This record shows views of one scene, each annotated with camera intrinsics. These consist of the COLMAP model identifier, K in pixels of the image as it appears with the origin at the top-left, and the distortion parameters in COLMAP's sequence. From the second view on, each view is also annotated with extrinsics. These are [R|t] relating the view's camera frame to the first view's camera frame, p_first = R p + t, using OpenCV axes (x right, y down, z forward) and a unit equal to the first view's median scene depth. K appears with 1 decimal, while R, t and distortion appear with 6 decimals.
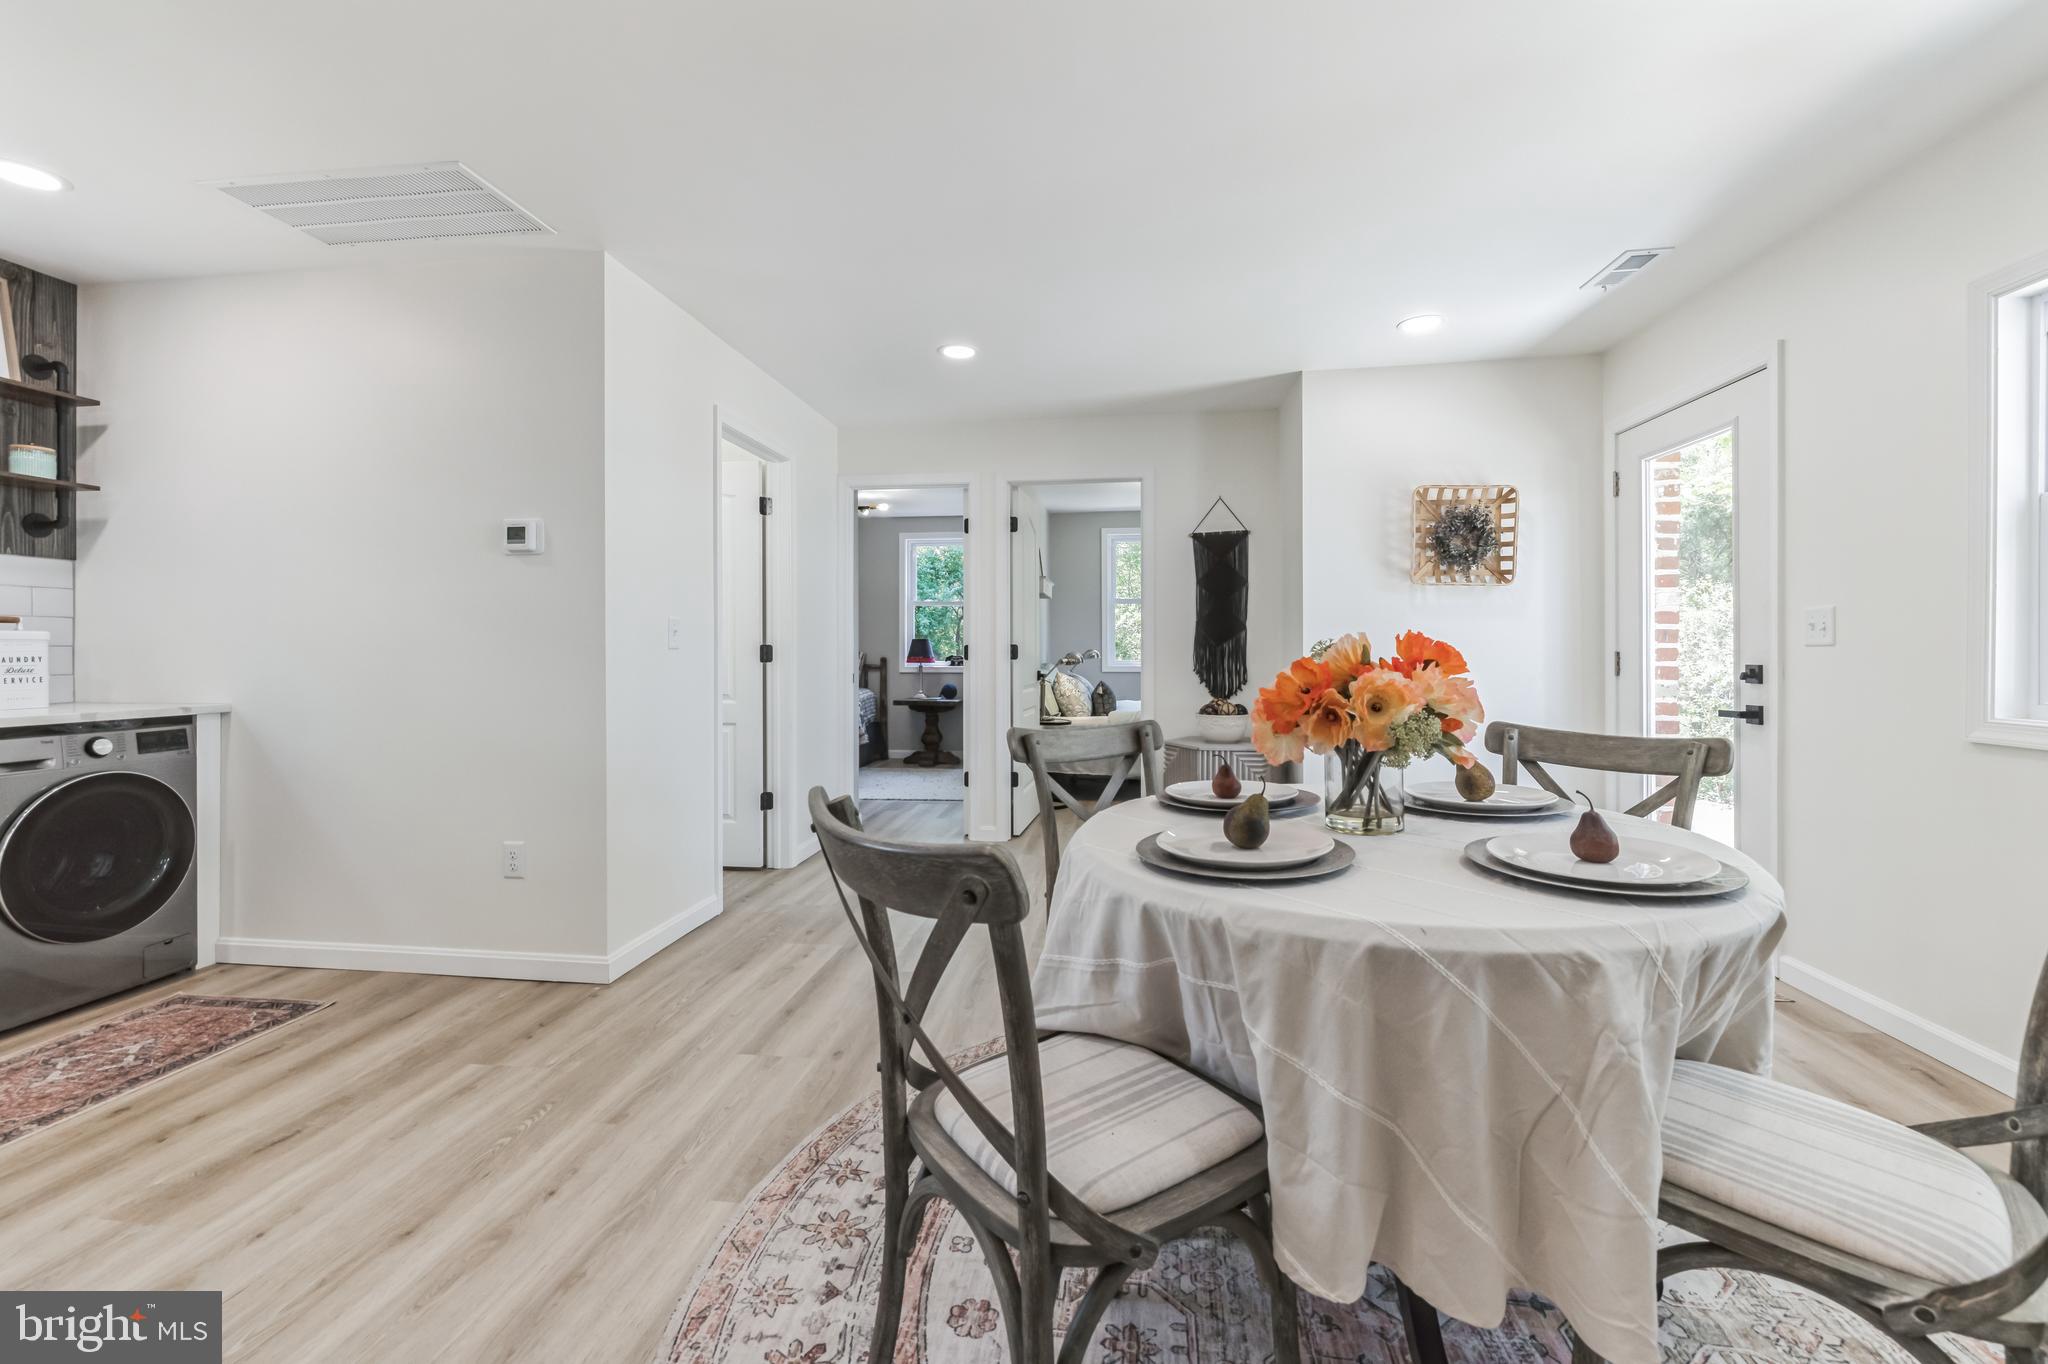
lens RADIAL K [[866.8, 0, 1014.4], [0, 866.8, 650.1], [0, 0, 1]] dist [0.002120, 0.000700]
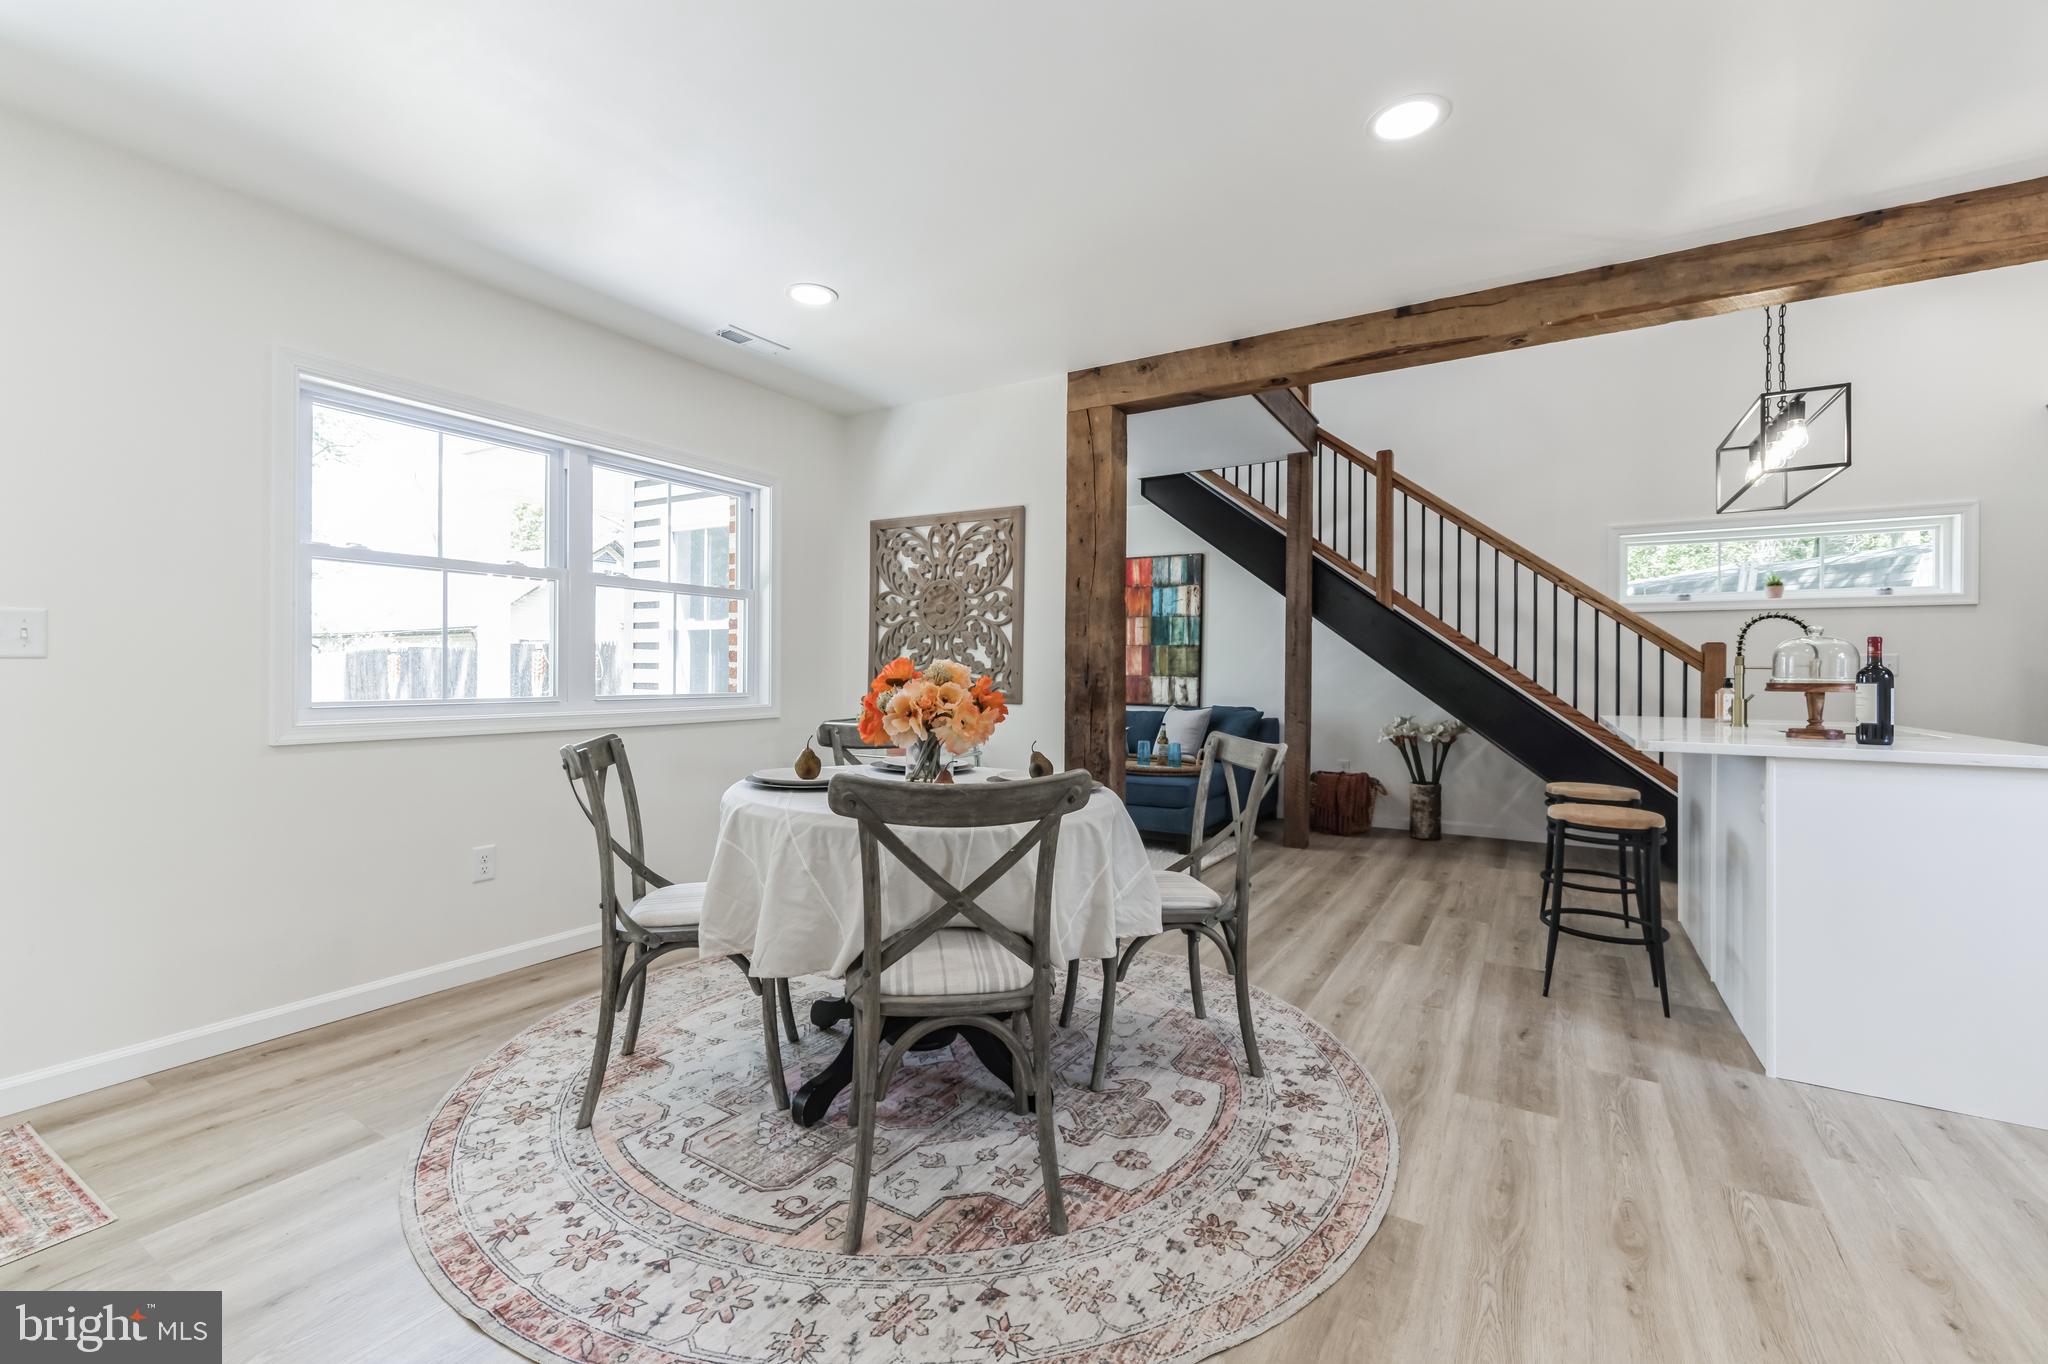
lens RADIAL K [[856.4, 0, 1018.6], [0, 856.4, 667.0], [0, 0, 1]] dist [0.000675, 0.000338]
pose [[-0.916239, -0.005130, 0.400600, -0.184216], [-0.008068, 0.999952, -0.005648, 0.000383], [-0.400551, -0.008407, -0.916236, 1.227468]]
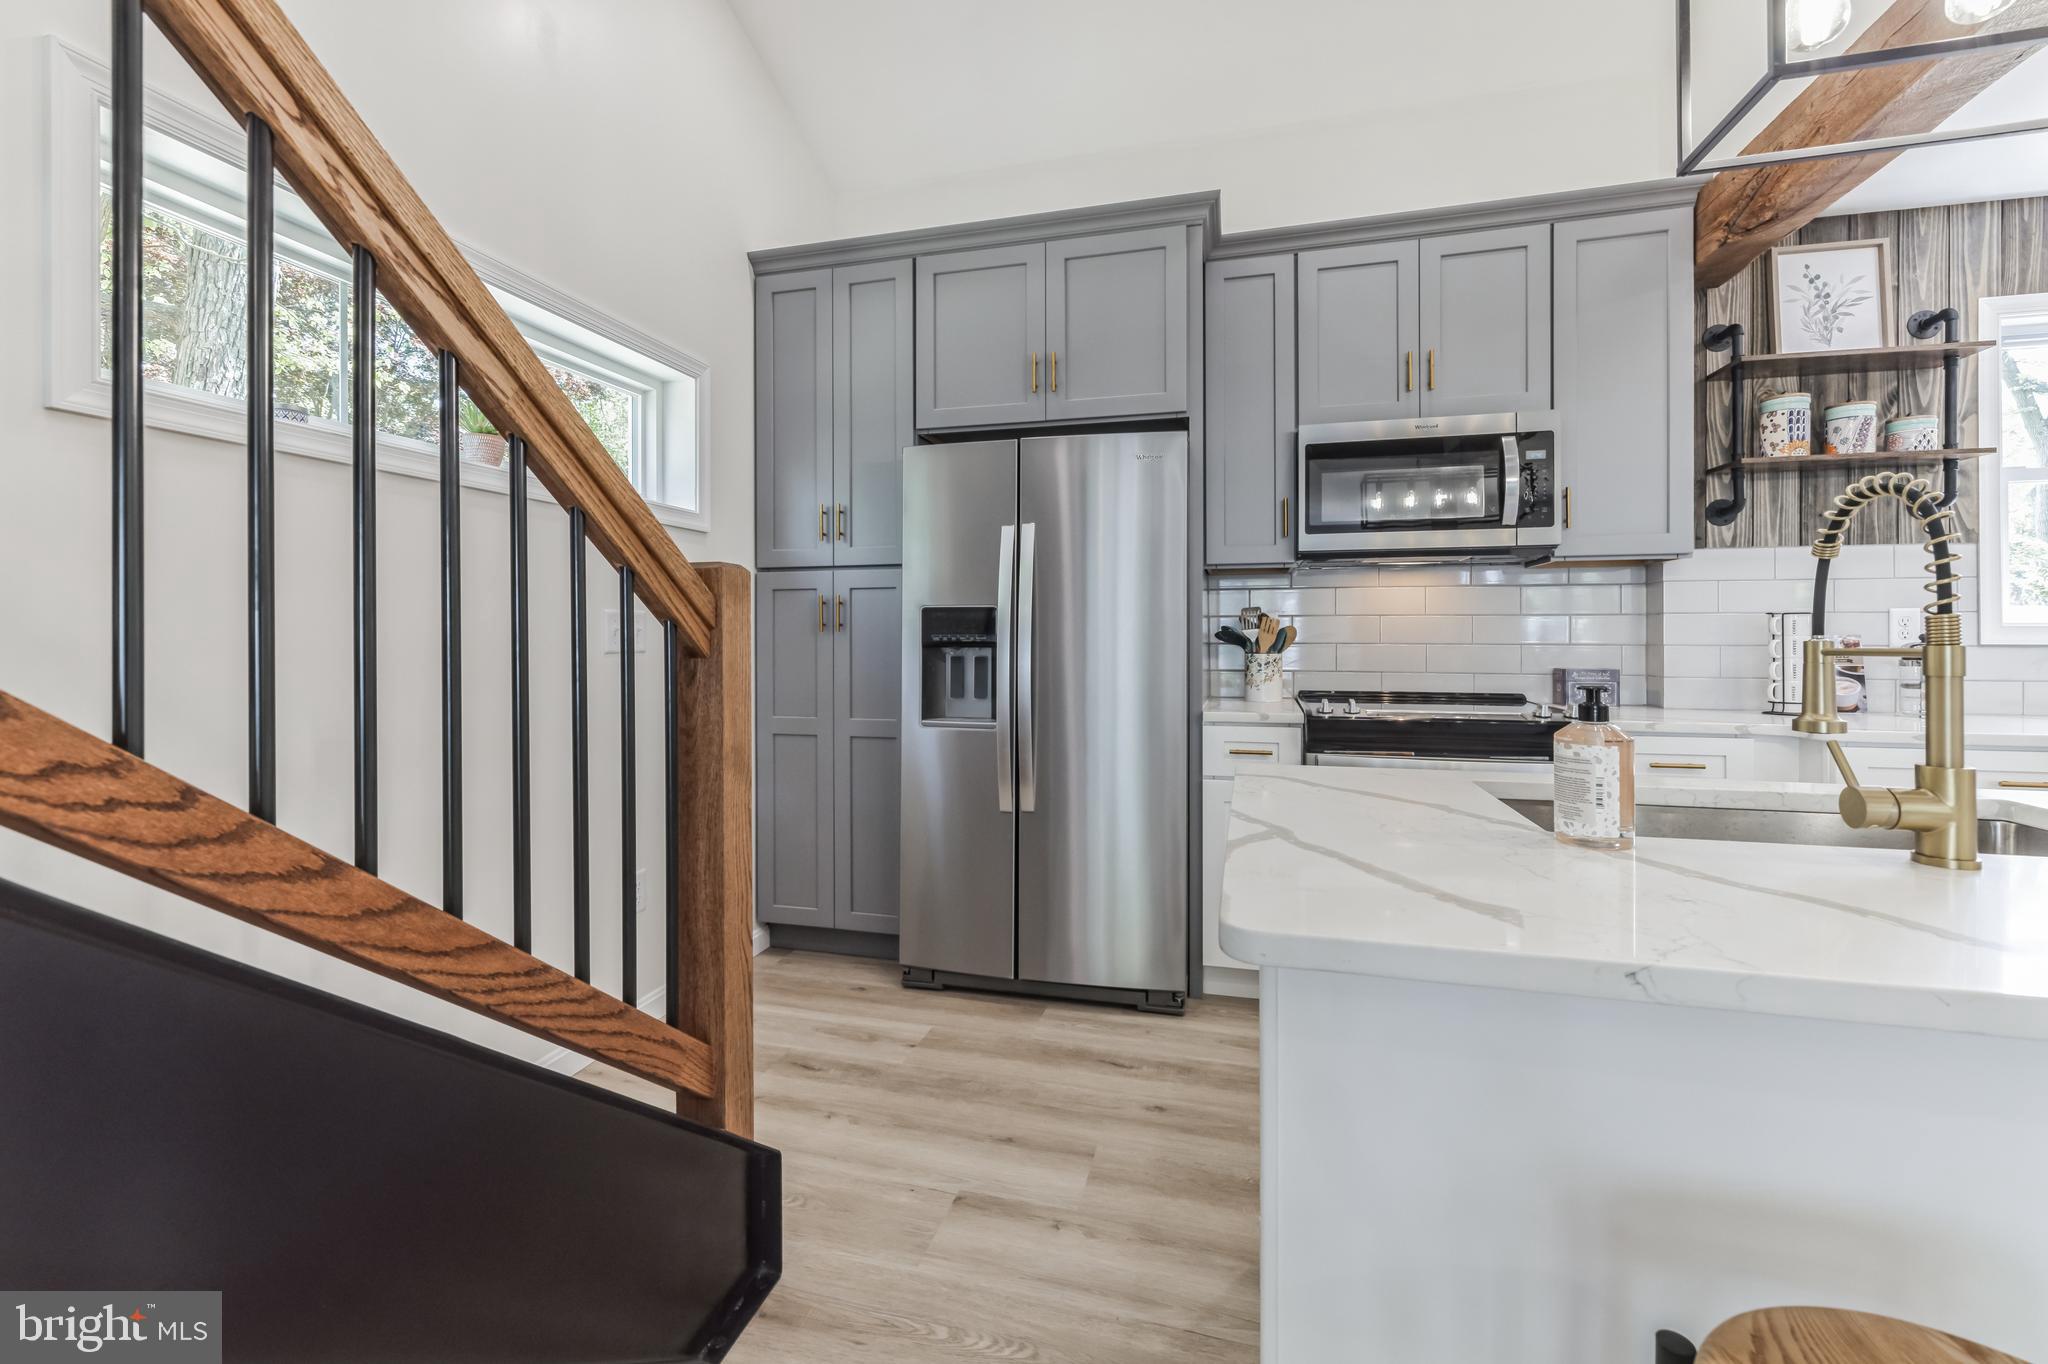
lens RADIAL K [[868.2, 0, 1016.9], [0, 868.2, 630.8], [0, 0, 1]] dist [0.003597, 0.000487]
pose [[-0.127365, -0.005015, -0.991843, -0.236493], [0.004548, 0.999974, -0.005640, -0.019401], [0.991846, -0.005229, -0.127339, -0.434752]]
